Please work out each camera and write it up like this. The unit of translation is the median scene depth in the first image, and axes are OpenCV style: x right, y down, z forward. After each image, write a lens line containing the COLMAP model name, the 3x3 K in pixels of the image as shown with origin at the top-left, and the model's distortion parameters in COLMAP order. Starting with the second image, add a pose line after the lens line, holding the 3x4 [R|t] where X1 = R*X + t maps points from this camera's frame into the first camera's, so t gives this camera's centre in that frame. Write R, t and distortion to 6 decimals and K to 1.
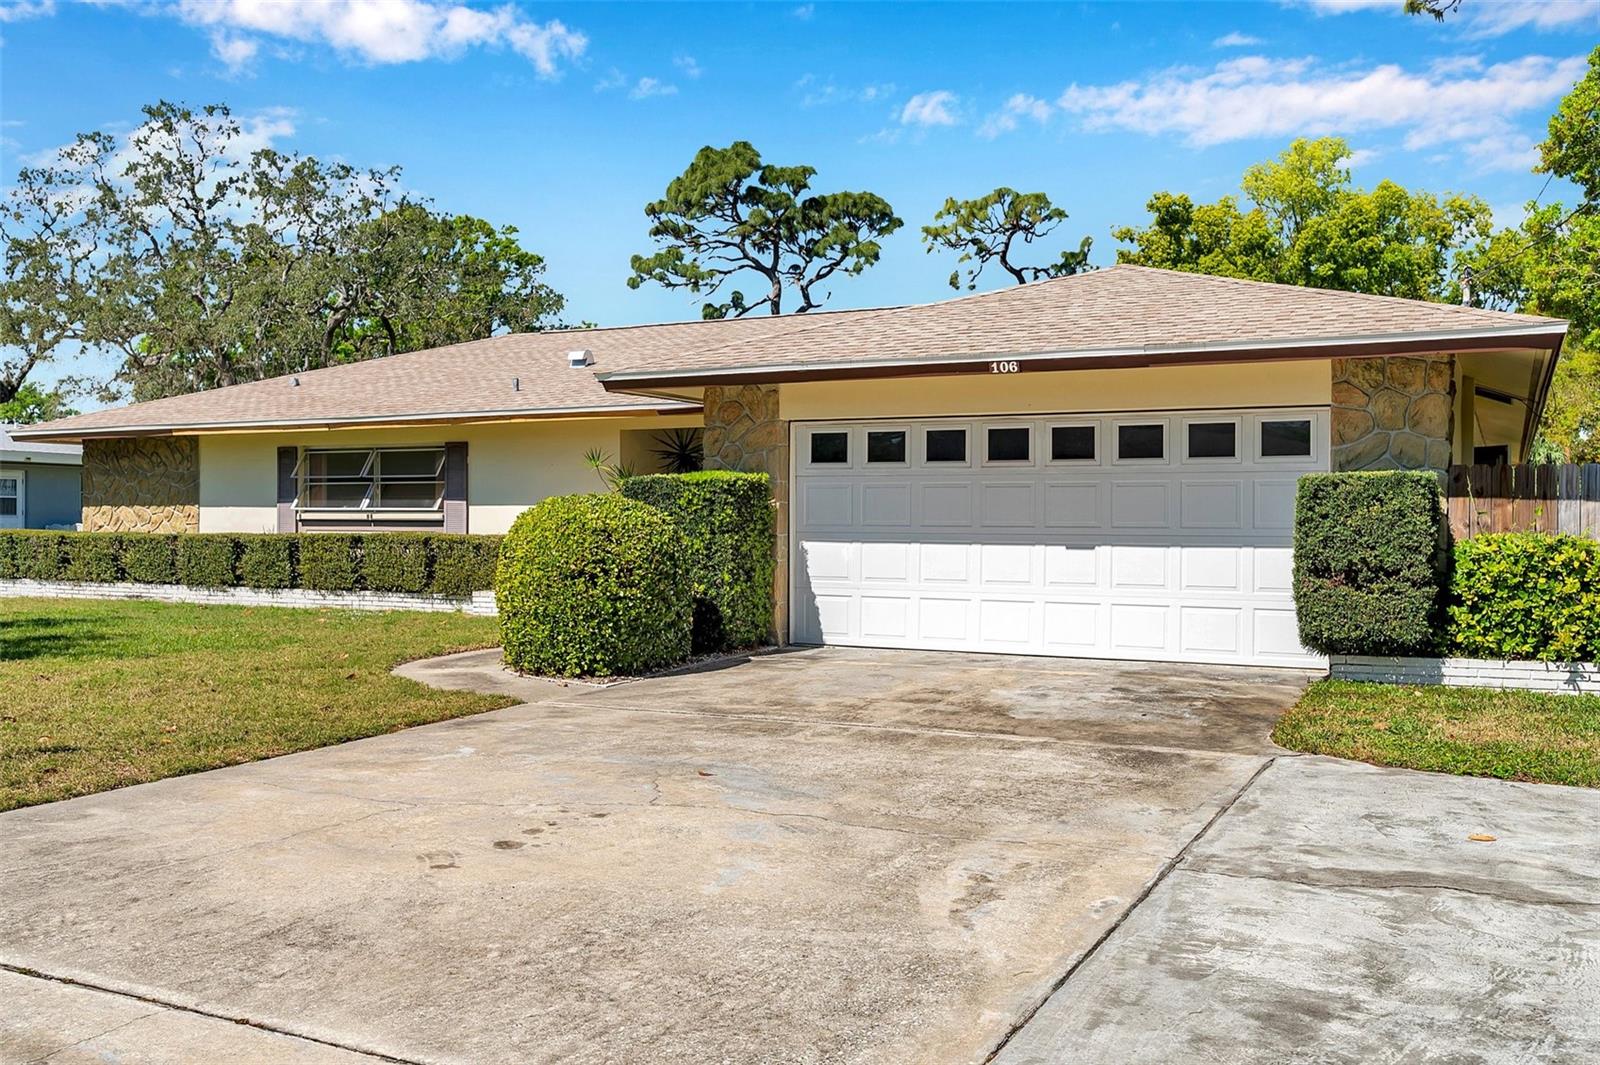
lens RADIAL K [[1407.5, 0, 800.0], [0, 1407.5, 532.5], [0, 0, 1]] dist [-0.004278, 0.003437]
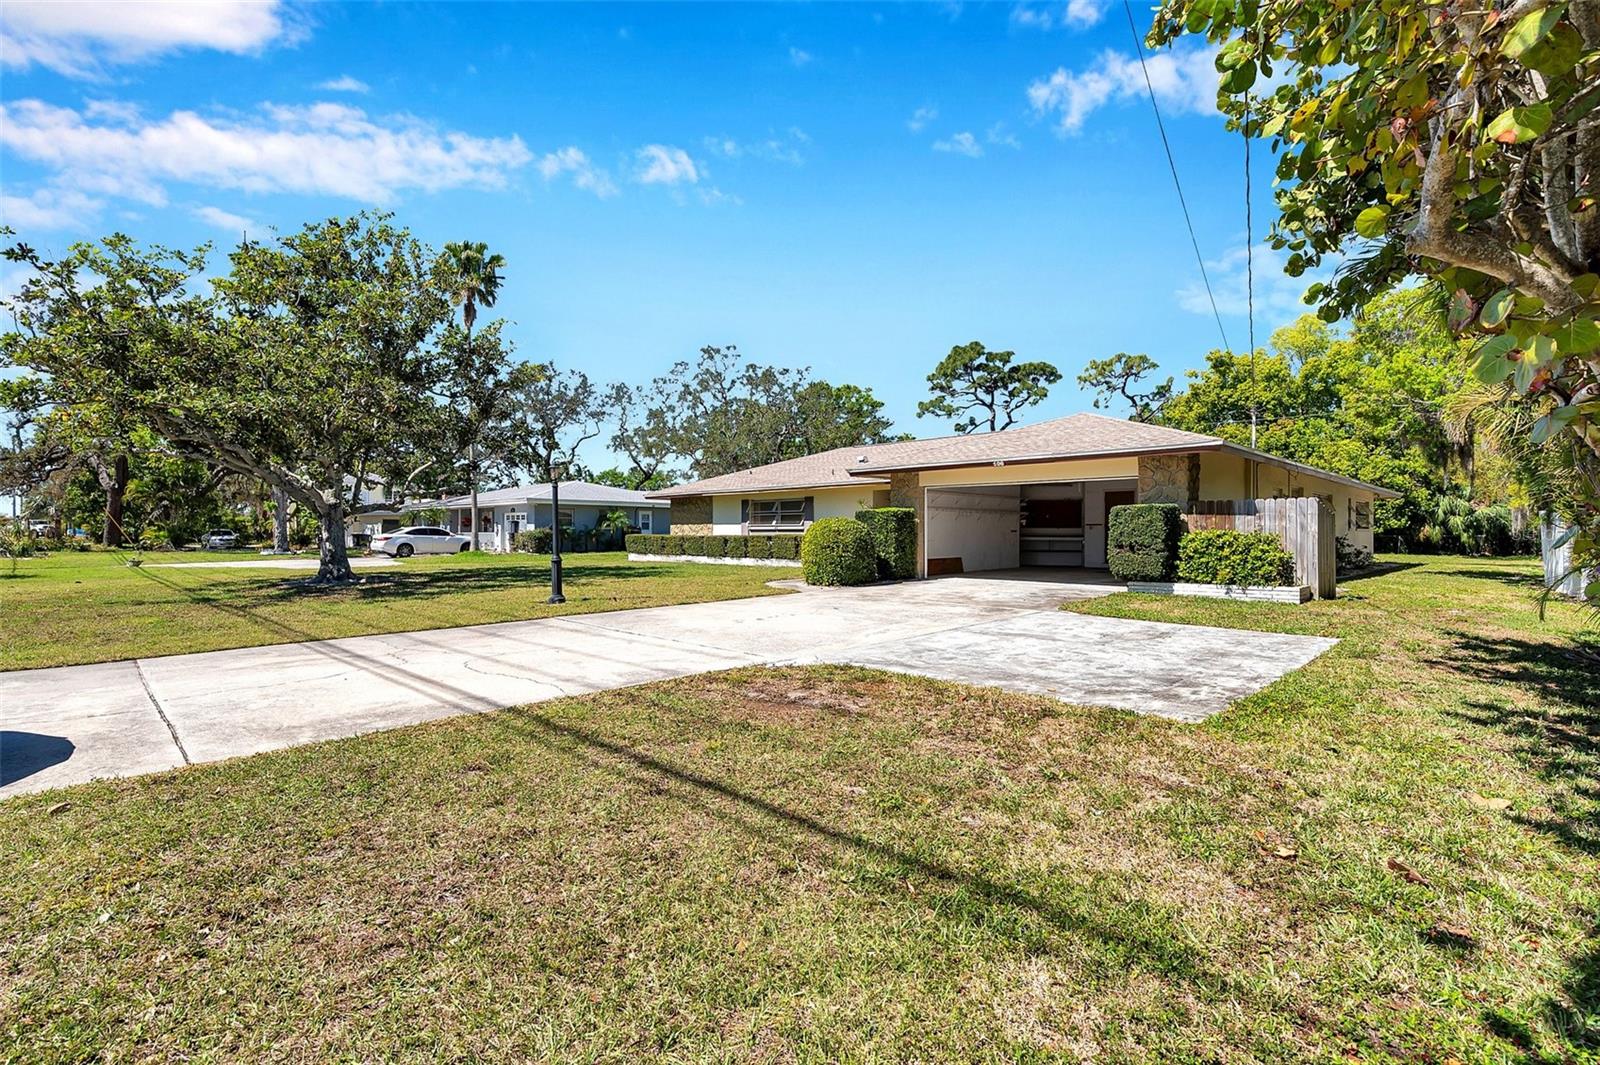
lens RADIAL K [[745.3, 0, 800.0], [0, 745.3, 532.5], [0, 0, 1]] dist [0.001463, 0.000218]
pose [[0.950514, -0.002402, -0.310673, 0.124520], [-0.000838, 0.999947, -0.010296, 0.008915], [0.310682, 0.010047, 0.950461, -0.191232]]
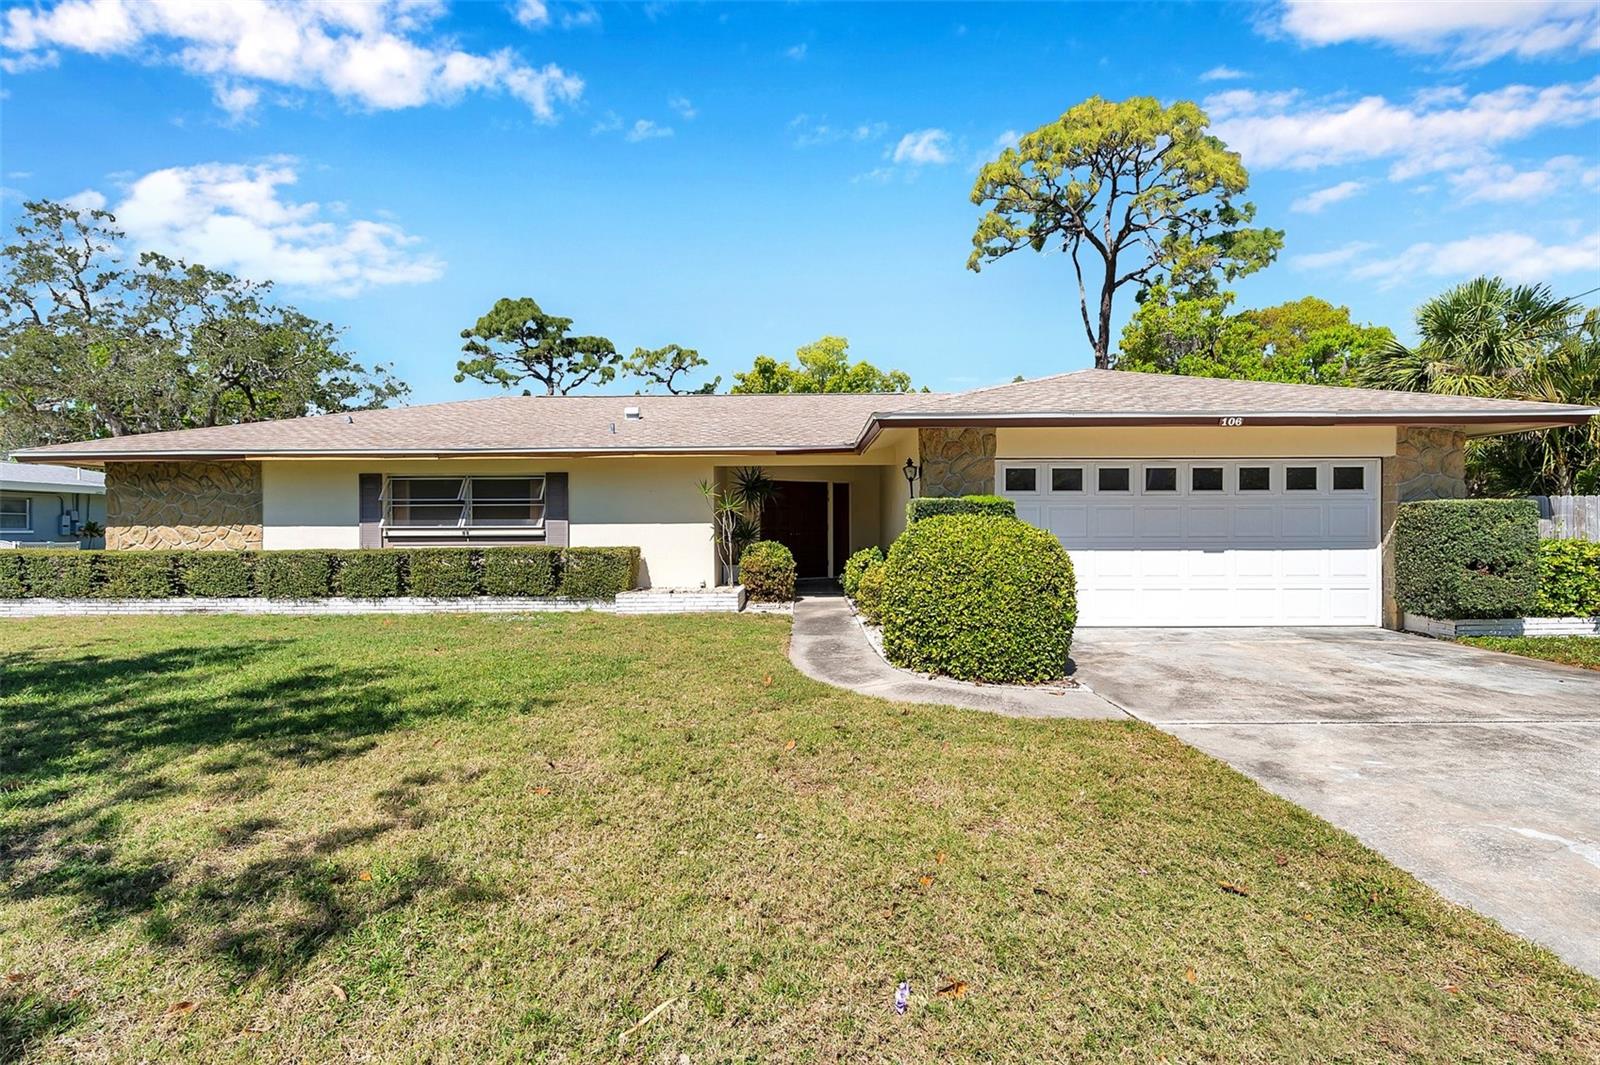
lens RADIAL K [[707.9, 0, 800.0], [0, 707.9, 532.5], [0, 0, 1]] dist [-0.000492, -0.000131]
pose [[0.896335, -0.010824, 0.443246, -0.306762], [0.012179, 0.999926, -0.000212, -0.008115], [-0.443211, 0.005588, 0.896400, 0.322612]]
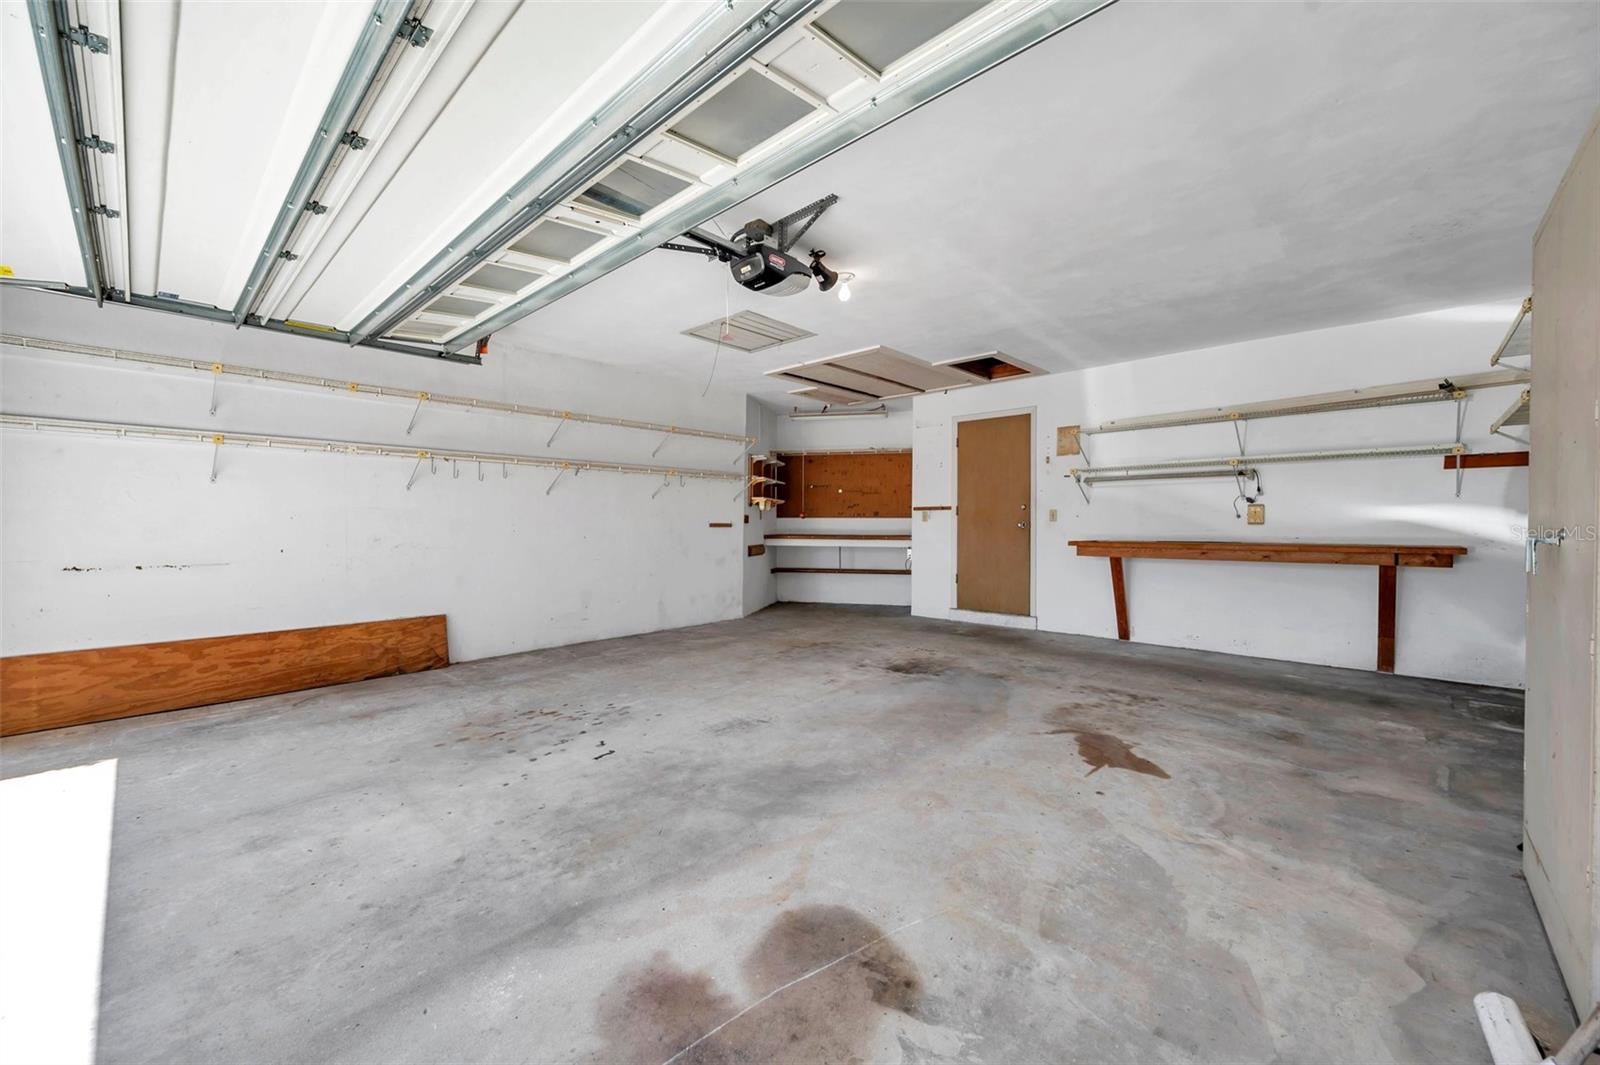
lens RADIAL K [[631.6, 0, 800.0], [0, 631.6, 532.5], [0, 0, 1]] dist [-0.000577, -0.000245]
pose [[0.957402, -0.002548, -0.288746, 0.222693], [0.004137, 0.999979, 0.004894, -0.002049], [0.288728, -0.005880, 0.957393, 0.589602]]
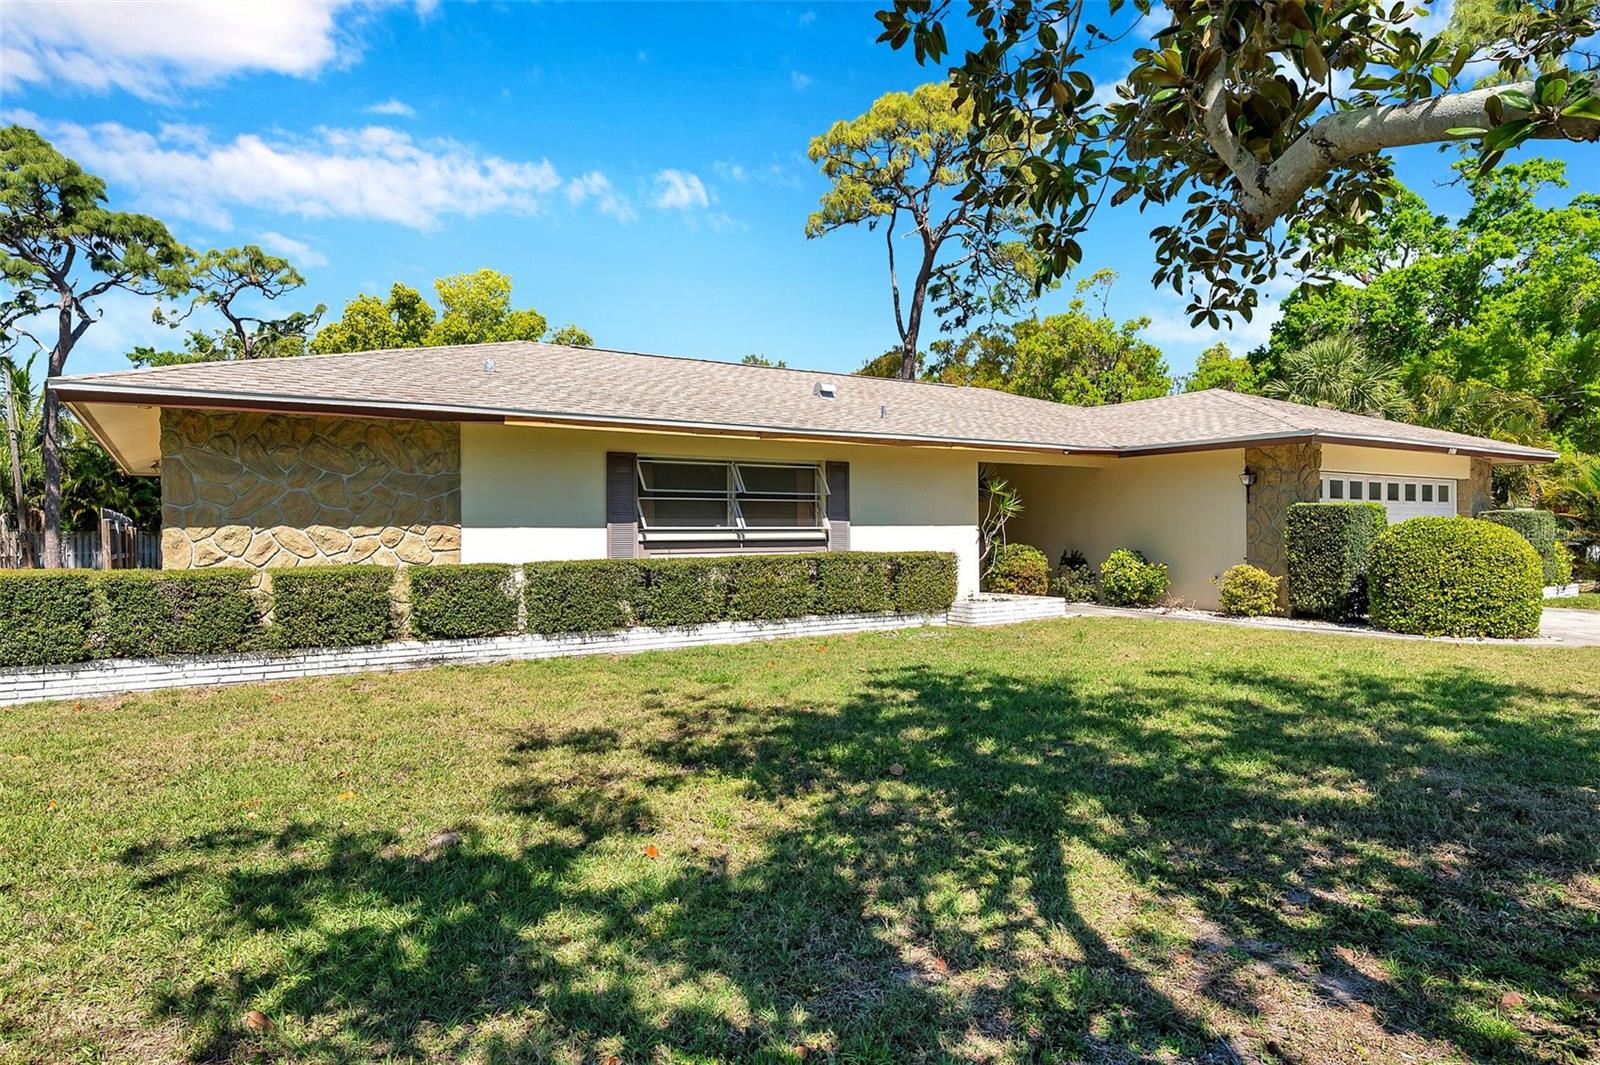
lens RADIAL K [[950.4, 0, 800.0], [0, 950.4, 532.5], [0, 0, 1]] dist [0.001193, 0.000545]
pose [[0.500977, -0.005580, 0.865443, -0.789949], [0.017360, 0.999843, -0.003603, -0.010789], [-0.865286, 0.016829, 0.500995, 0.636279]]
